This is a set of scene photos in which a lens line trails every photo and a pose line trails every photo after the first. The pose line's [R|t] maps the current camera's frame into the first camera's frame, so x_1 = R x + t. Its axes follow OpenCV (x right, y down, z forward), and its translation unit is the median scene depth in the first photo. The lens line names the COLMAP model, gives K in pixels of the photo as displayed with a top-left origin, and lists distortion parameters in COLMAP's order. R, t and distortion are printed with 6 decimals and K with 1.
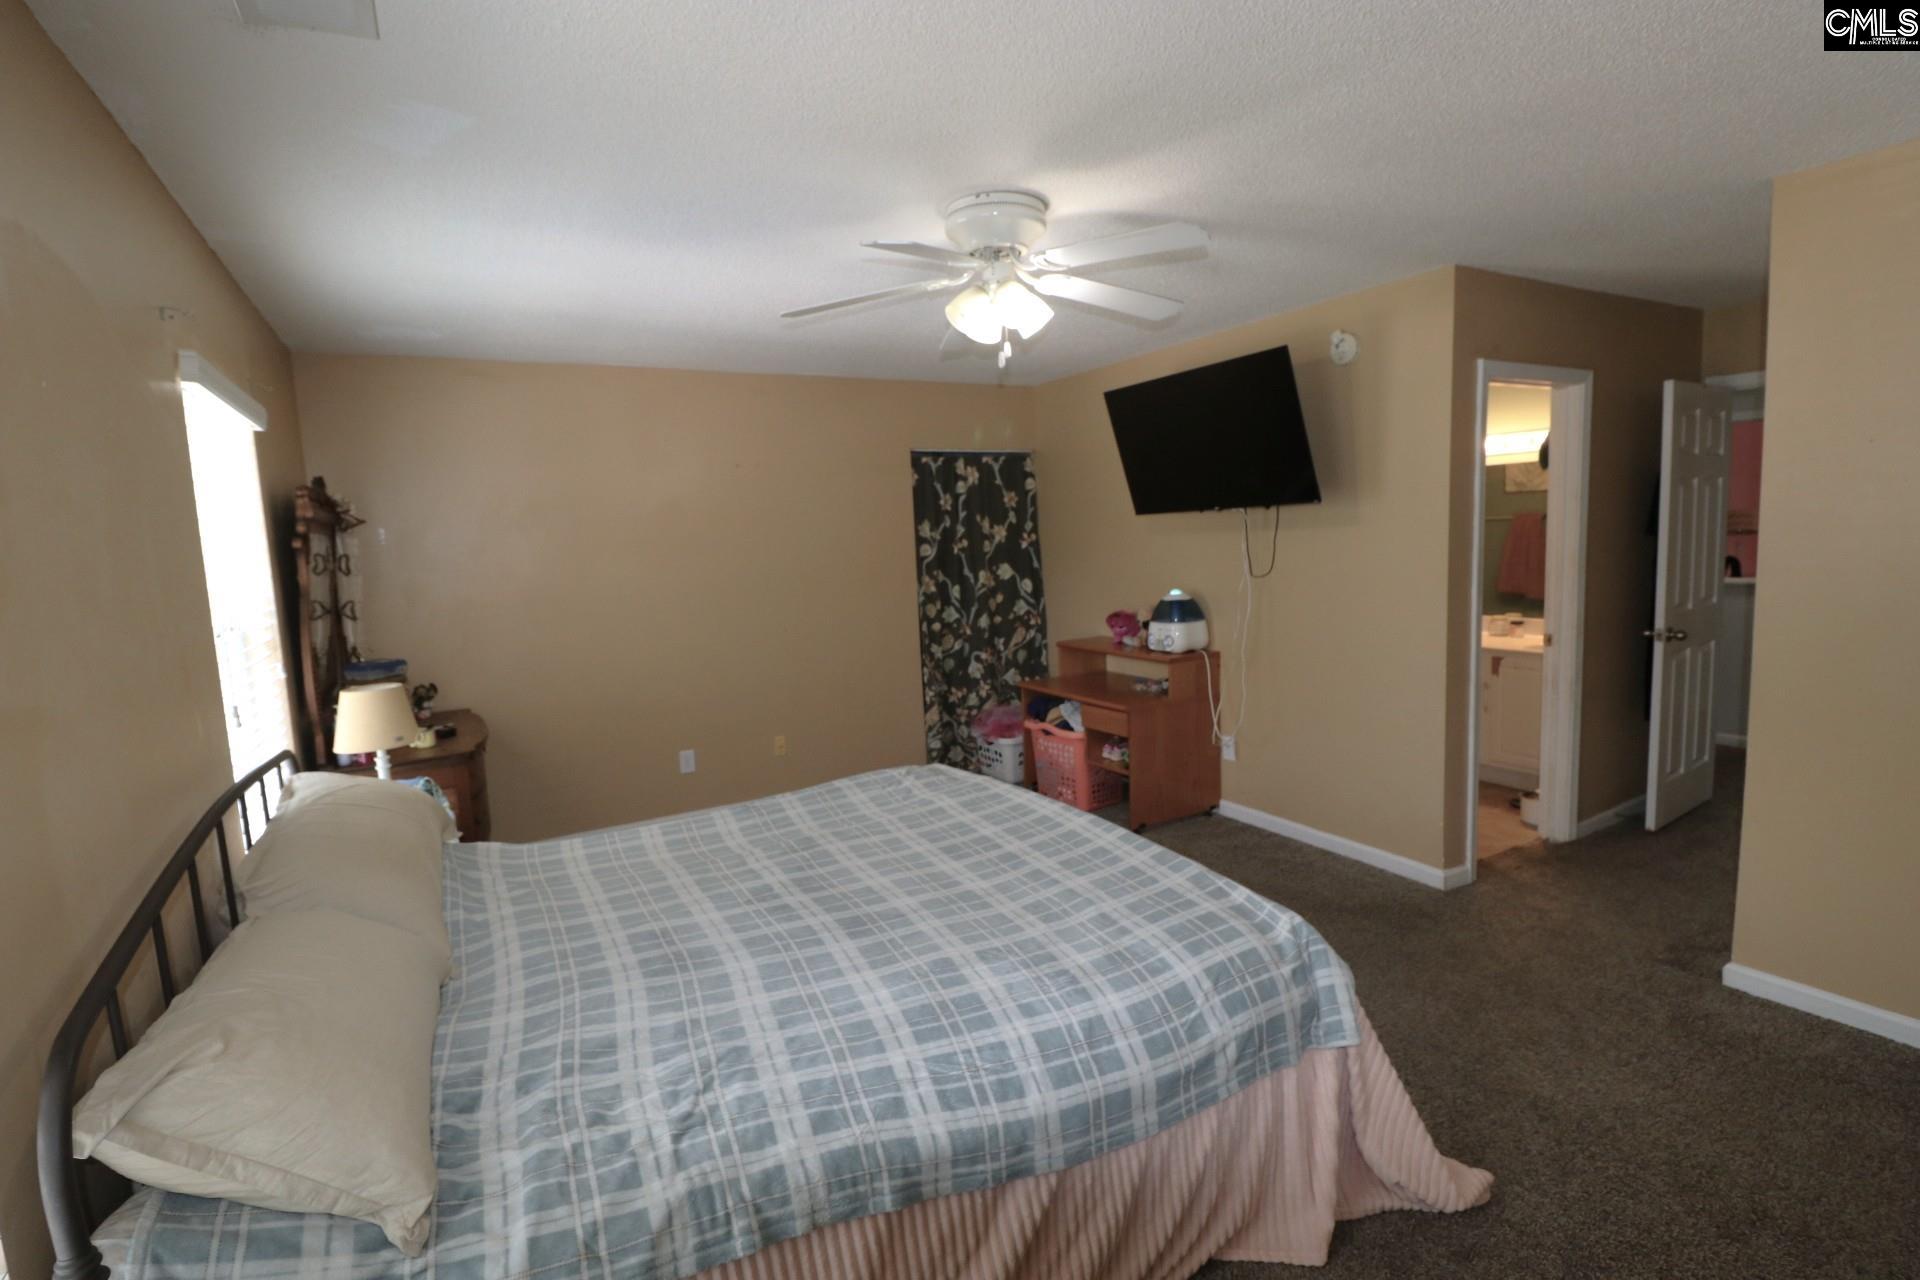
lens RADIAL K [[890.6, 0, 955.9], [0, 890.6, 639.8], [0, 0, 1]] dist [-0.003872, -0.010012]
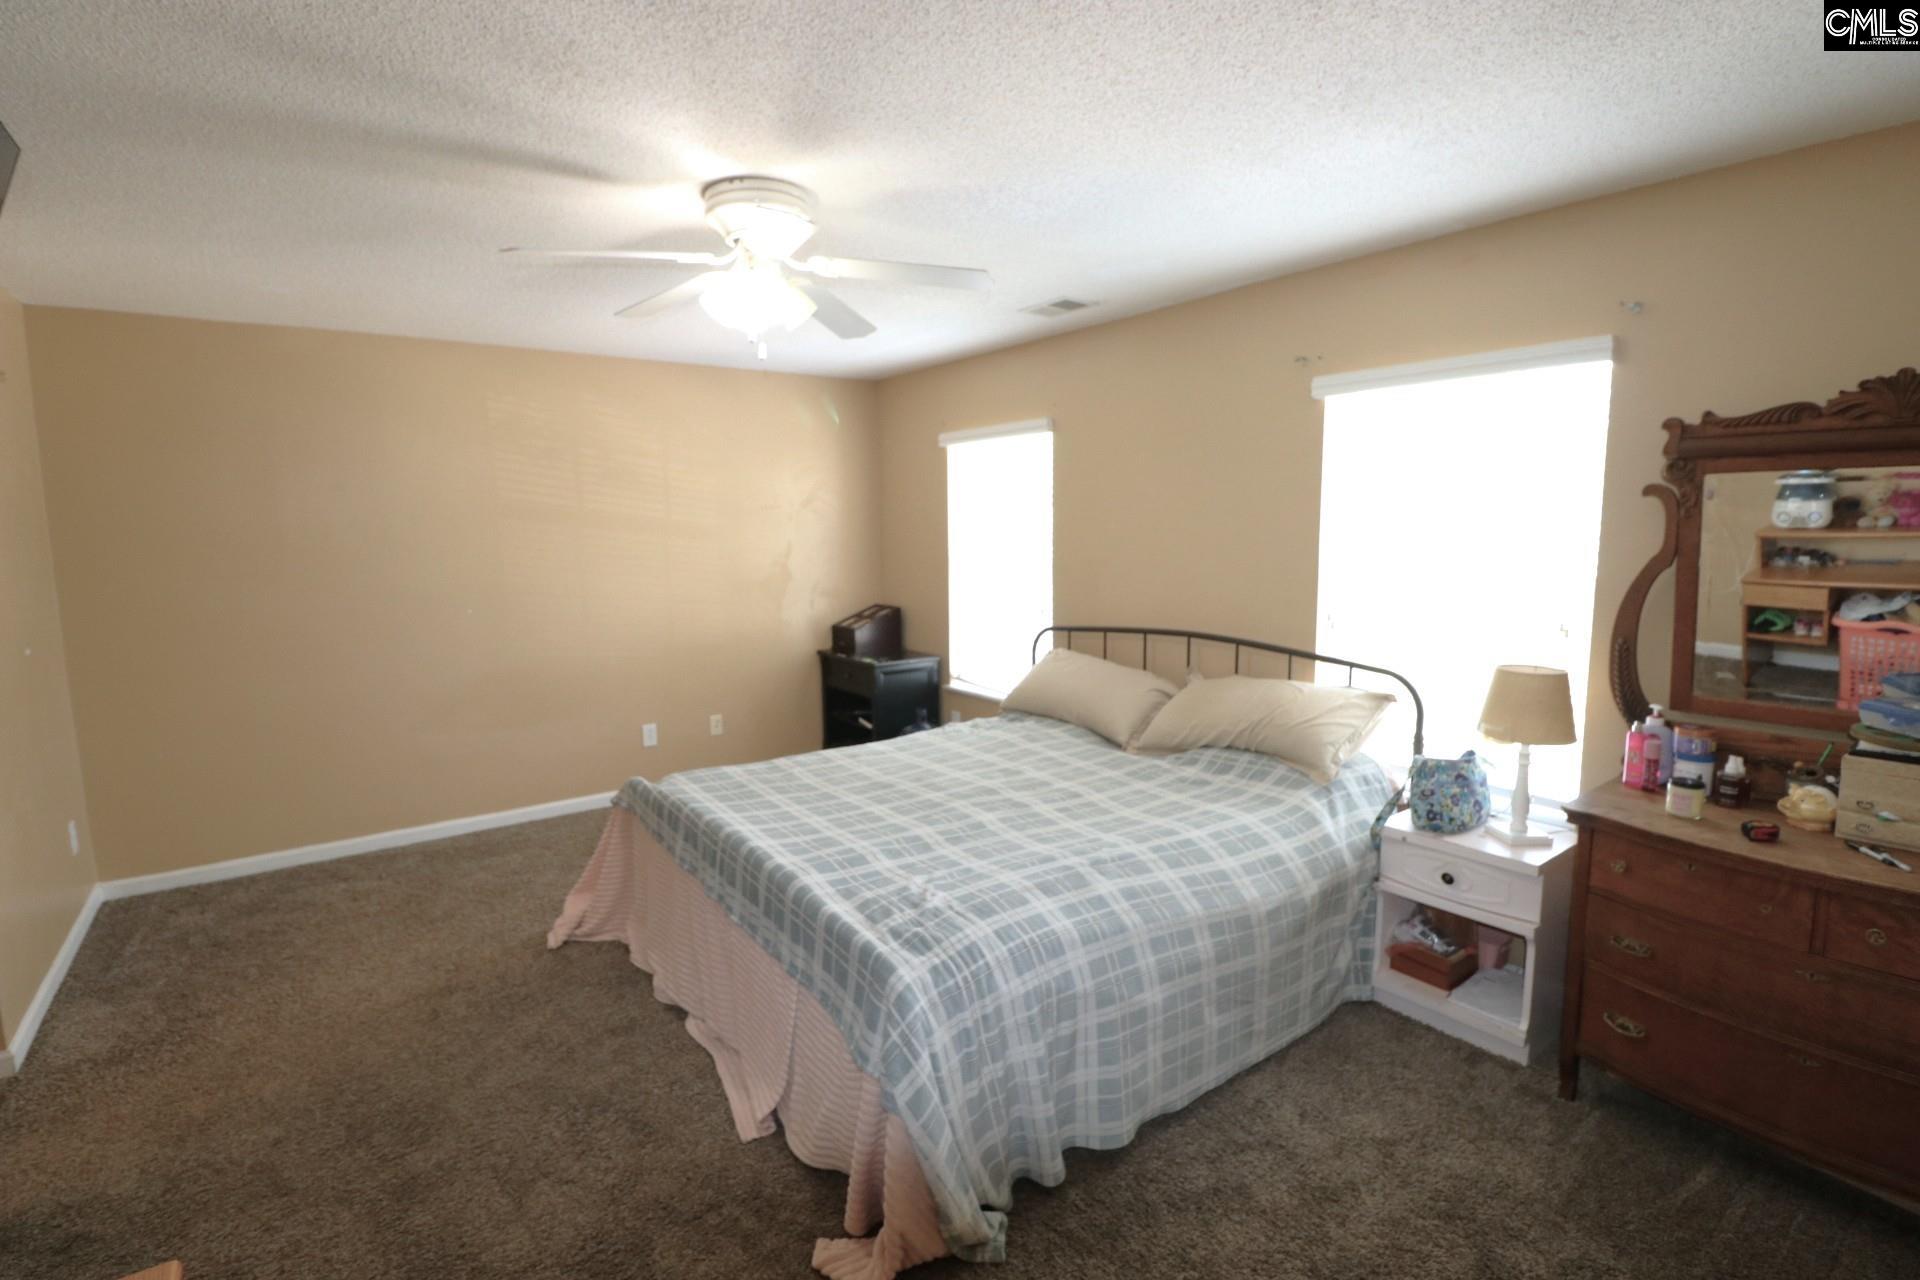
lens RADIAL K [[890.6, 0, 960.5], [0, 890.6, 639.2], [0, 0, 1]] dist [-0.003872, -0.010012]
pose [[-0.990495, 0.075605, -0.114910, -0.014579], [0.044260, 0.966147, 0.254168, -0.115959], [0.130236, 0.246667, -0.960309, 0.956827]]
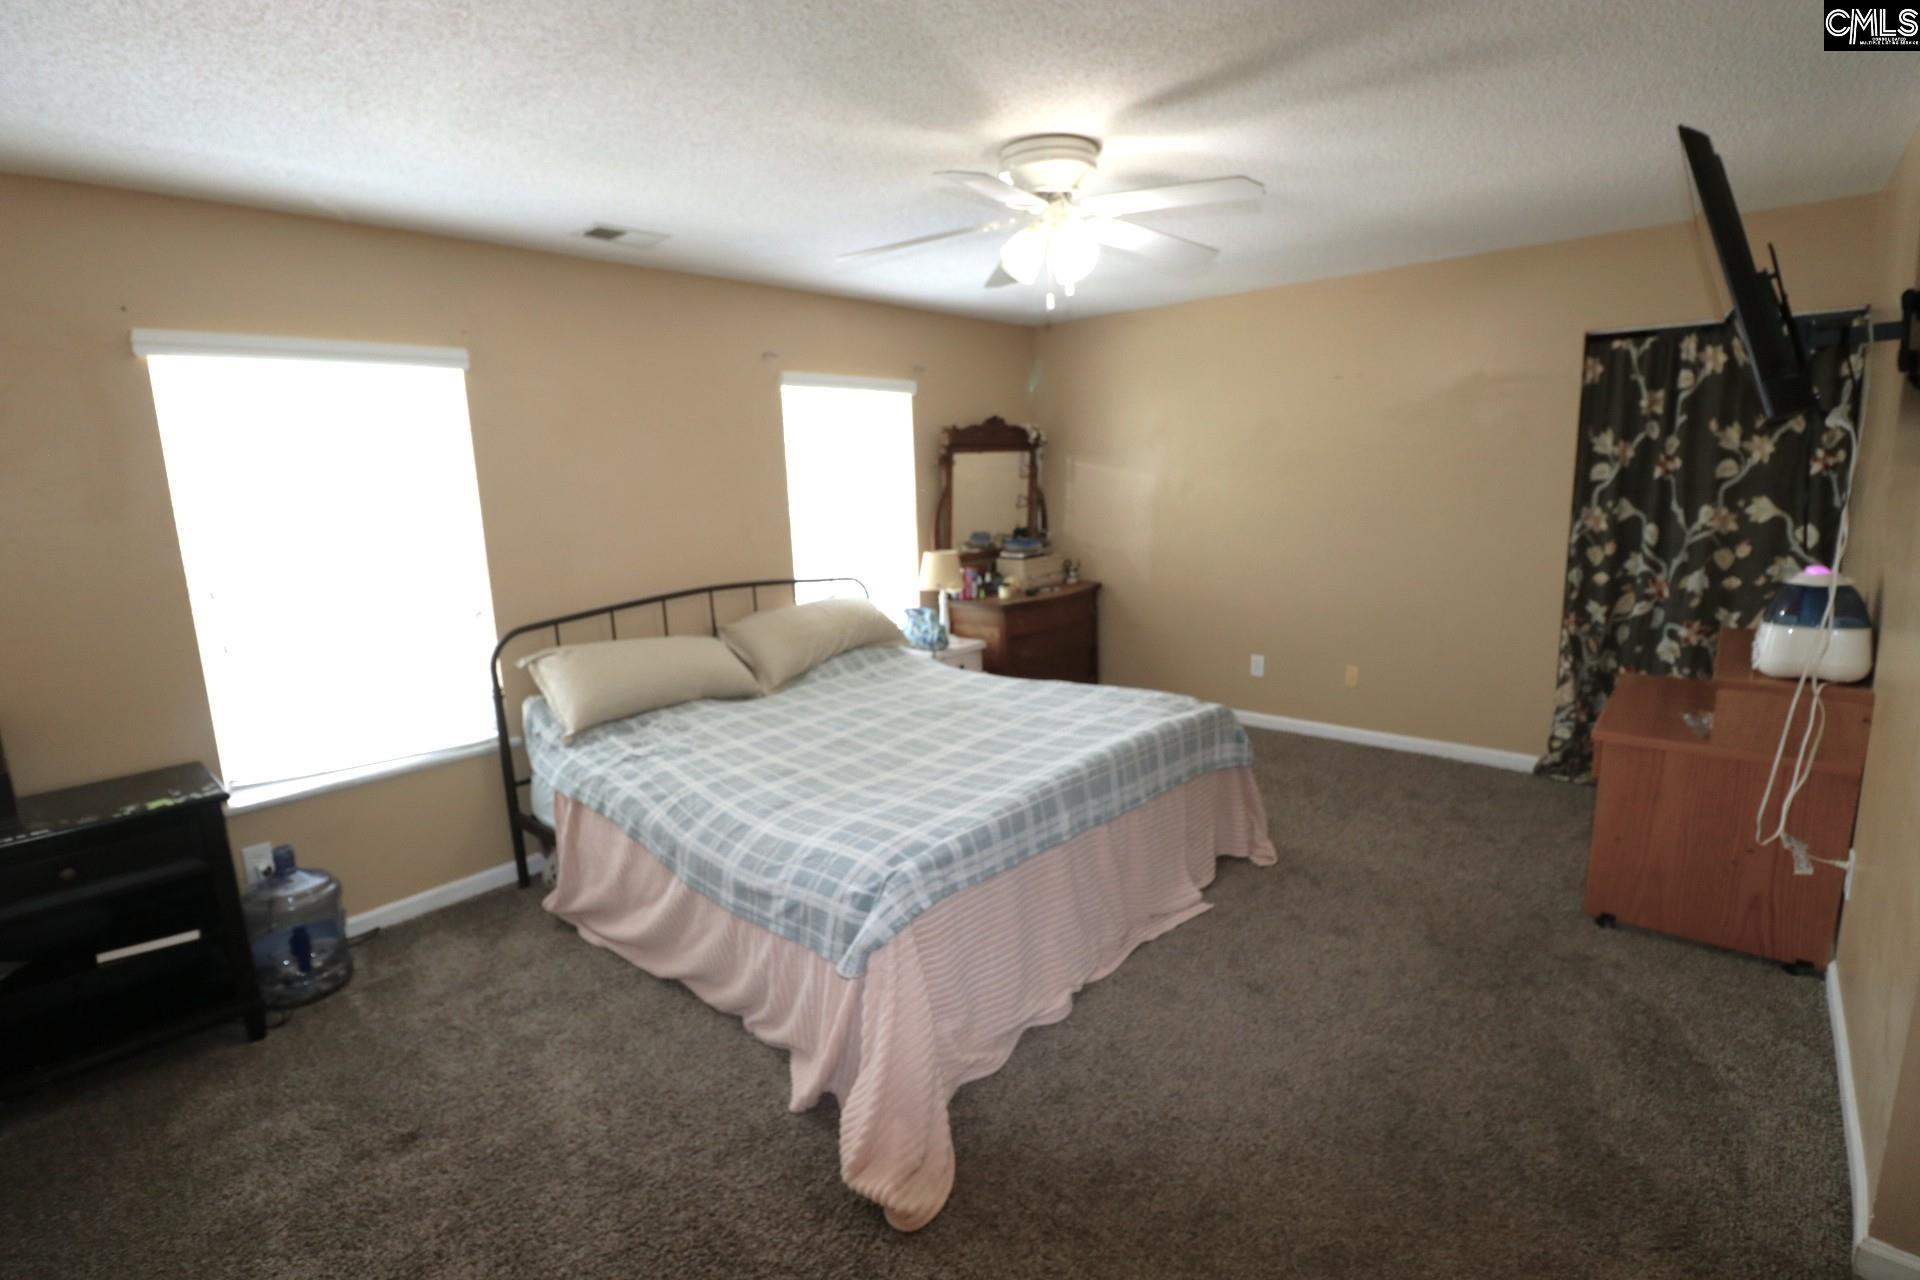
lens RADIAL K [[890.6, 0, 954.5], [0, 890.6, 632.6], [0, 0, 1]] dist [-0.003872, -0.010012]
pose [[0.327380, 0.203739, -0.922666, 0.487534], [-0.091886, 0.978714, 0.183512, -0.056198], [0.940415, 0.024702, 0.339132, 0.260344]]
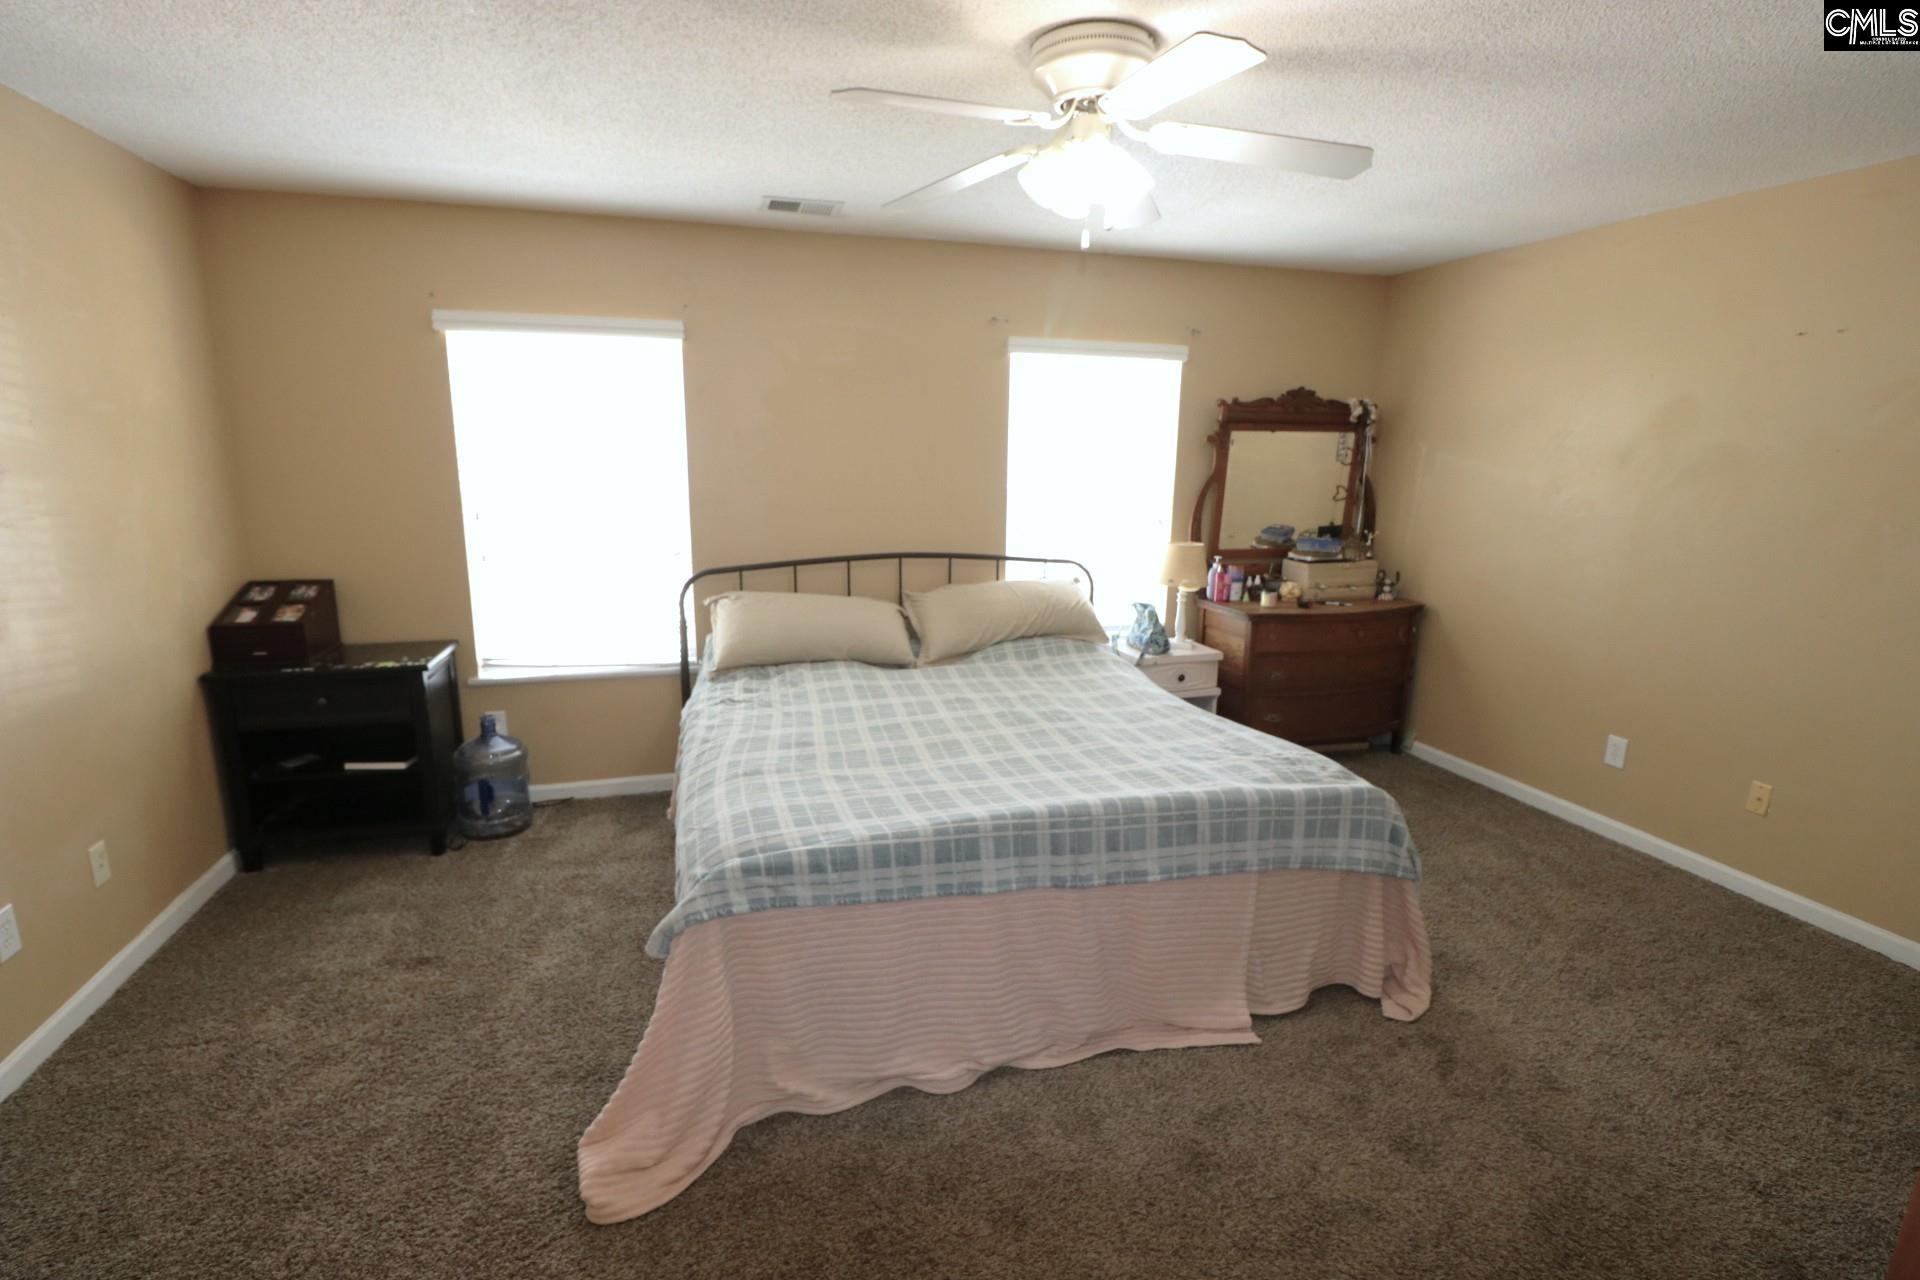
lens RADIAL K [[890.6, 0, 948.4], [0, 890.6, 637.0], [0, 0, 1]] dist [-0.003872, -0.010012]
pose [[-0.230730, 0.242394, -0.942342, 0.443829], [-0.116343, 0.954653, 0.274048, -0.081713], [0.966037, 0.172866, -0.192067, 0.514380]]
